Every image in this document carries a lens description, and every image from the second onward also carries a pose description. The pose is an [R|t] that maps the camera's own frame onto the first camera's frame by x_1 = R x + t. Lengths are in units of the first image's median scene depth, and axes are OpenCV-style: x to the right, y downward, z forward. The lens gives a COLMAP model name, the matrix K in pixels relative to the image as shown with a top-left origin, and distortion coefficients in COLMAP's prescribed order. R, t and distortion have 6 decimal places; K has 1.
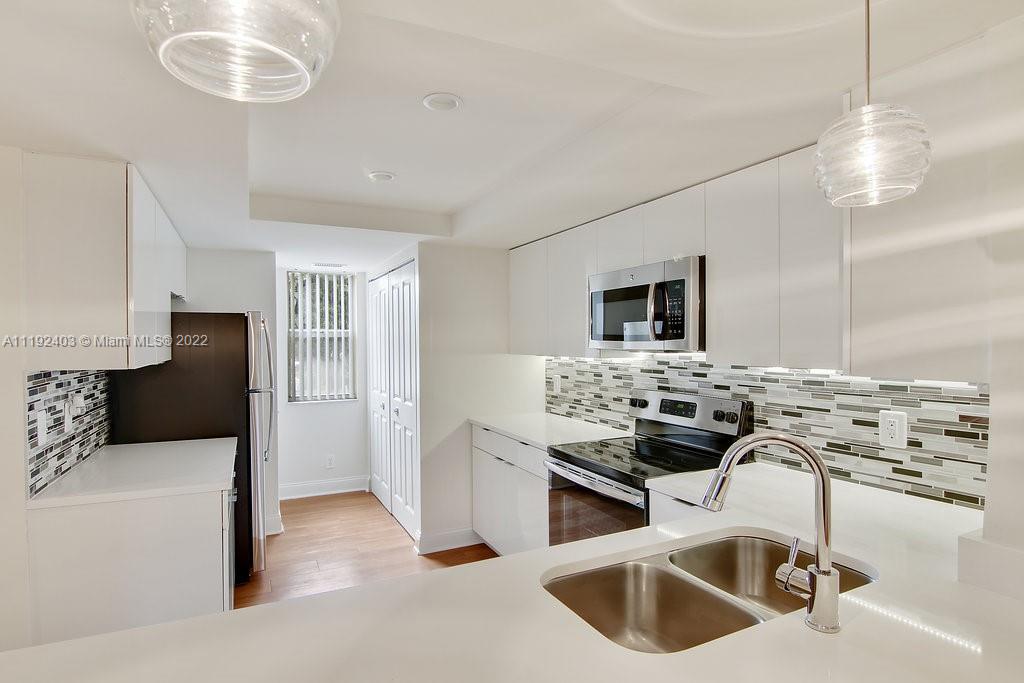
lens RADIAL K [[532.8, 0, 496.9], [0, 532.8, 350.7], [0, 0, 1]] dist [0.007877, -0.006791]
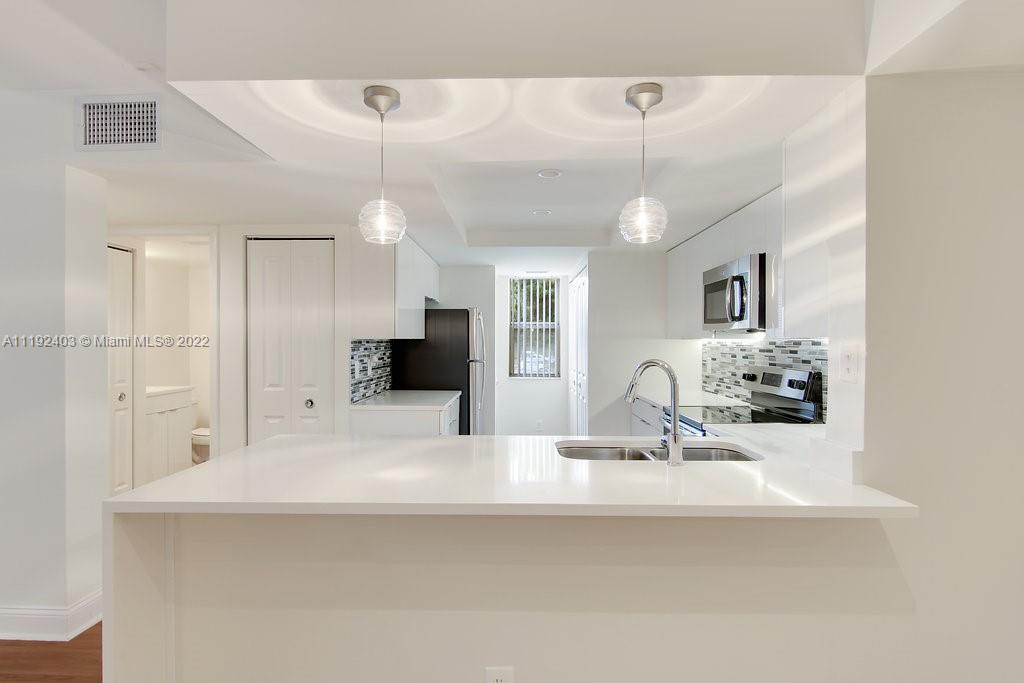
lens RADIAL K [[532.8, 0, 496.5], [0, 532.8, 341.3], [0, 0, 1]] dist [0.007877, -0.006791]
pose [[0.889347, 0.006866, -0.457181, 0.319095], [-0.014331, 0.999815, -0.012863, 0.043993], [0.457008, 0.017992, 0.889280, -0.322790]]
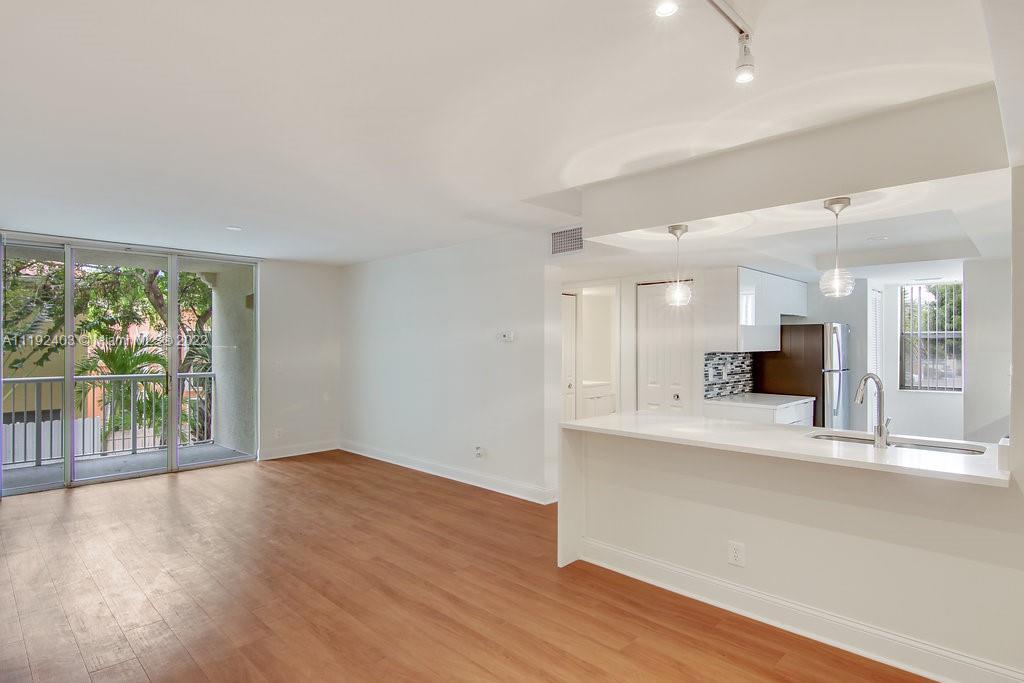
lens RADIAL K [[532.8, 0, 514.7], [0, 532.8, 341.9], [0, 0, 1]] dist [0.007877, -0.006791]
pose [[0.363024, 0.001055, -0.931779, 0.844623], [-0.020910, 0.999757, -0.007014, 0.019131], [0.931545, 0.022029, 0.362957, -0.574278]]
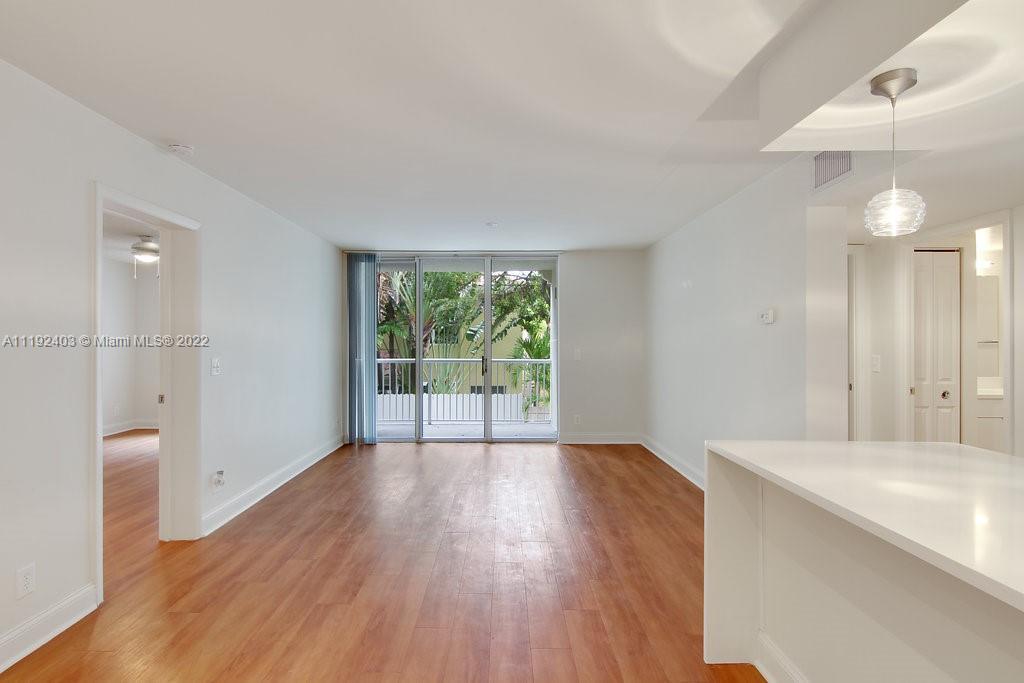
lens RADIAL K [[532.8, 0, 508.5], [0, 532.8, 332.7], [0, 0, 1]] dist [0.007877, -0.006791]
pose [[-0.409955, -0.005231, -0.912091, 0.601435], [-0.015981, 0.999871, 0.001448, 0.035695], [0.911966, 0.015170, -0.409985, 0.007499]]
